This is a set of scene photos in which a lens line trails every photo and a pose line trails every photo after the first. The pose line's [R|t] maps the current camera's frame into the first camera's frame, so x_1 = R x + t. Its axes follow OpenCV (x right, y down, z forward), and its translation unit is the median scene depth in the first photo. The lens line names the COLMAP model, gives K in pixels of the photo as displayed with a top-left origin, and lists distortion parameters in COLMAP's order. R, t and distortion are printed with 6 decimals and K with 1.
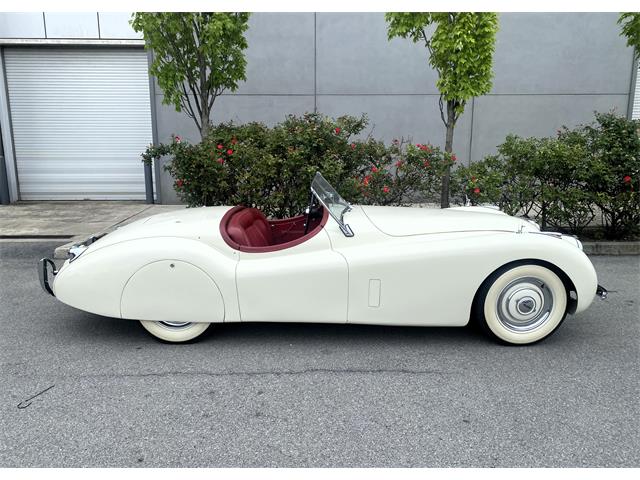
lens RADIAL K [[505.9, 0, 317.9], [0, 505.9, 242.5], [0, 0, 1]] dist [0.011621, -0.002784]
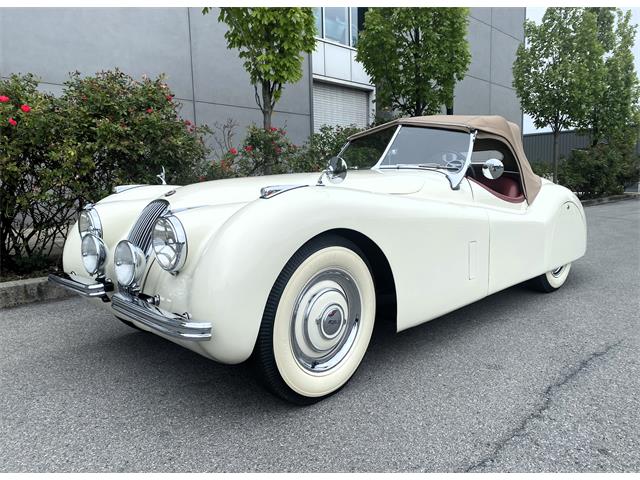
lens RADIAL K [[491.2, 0, 304.8], [0, 491.2, 251.1], [0, 0, 1]] dist [0.005736, 0.002764]
pose [[0.711774, -0.102927, 0.694827, -0.315106], [0.150511, 0.988578, -0.007741, 0.022265], [-0.686093, 0.110089, 0.719136, 0.385303]]
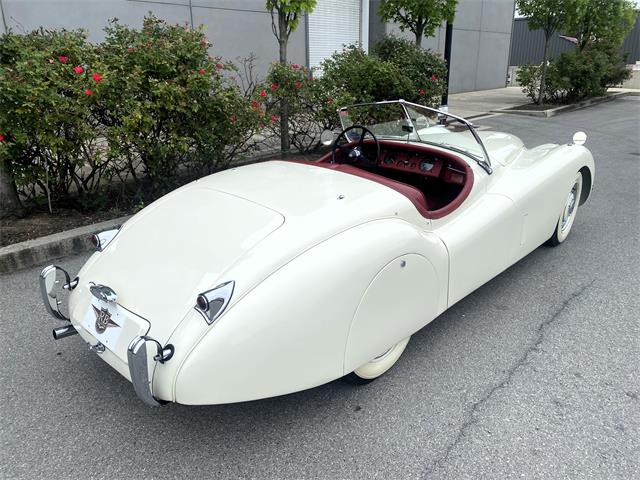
lens RADIAL K [[494.6, 0, 298.4], [0, 494.6, 239.0], [0, 0, 1]] dist [0.004886, -0.002738]
pose [[0.681534, -0.252078, 0.686999, -0.429966], [0.151351, 0.967054, 0.204692, -0.069559], [-0.715964, -0.035527, 0.697233, 0.362619]]
